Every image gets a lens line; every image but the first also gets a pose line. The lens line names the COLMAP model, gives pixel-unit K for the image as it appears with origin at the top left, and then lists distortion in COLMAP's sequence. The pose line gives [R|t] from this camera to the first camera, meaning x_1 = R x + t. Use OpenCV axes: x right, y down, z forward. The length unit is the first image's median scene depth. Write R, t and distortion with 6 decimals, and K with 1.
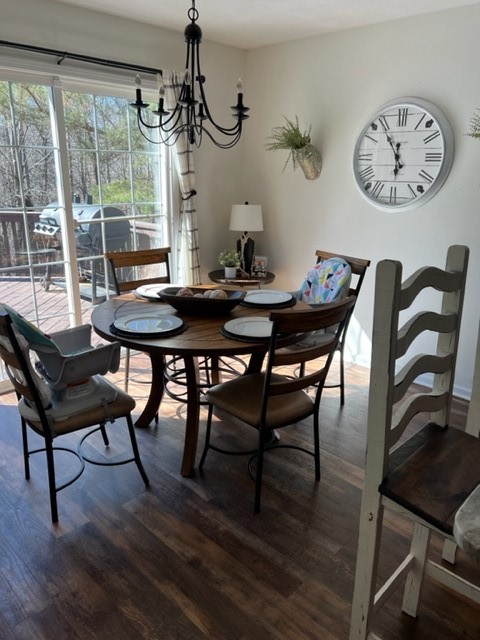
lens RADIAL K [[478.8, 0, 240.0], [0, 478.8, 320.0], [0, 0, 1]] dist [0.001709, -0.008958]
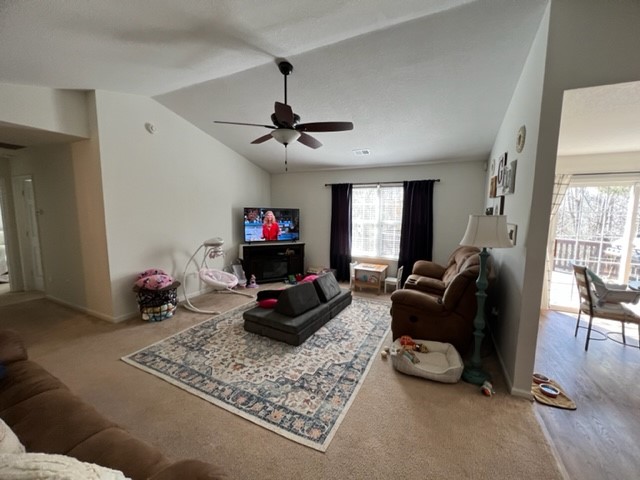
lens RADIAL K [[258.2, 0, 320.0], [0, 258.2, 240.0], [0, 0, 1]] dist [-0.000288, -0.000074]
pose [[0.319067, 0.082642, -0.944122, 0.433963], [-0.286712, 0.957928, -0.013044, 0.275617], [0.903323, 0.274853, 0.329338, -0.948768]]
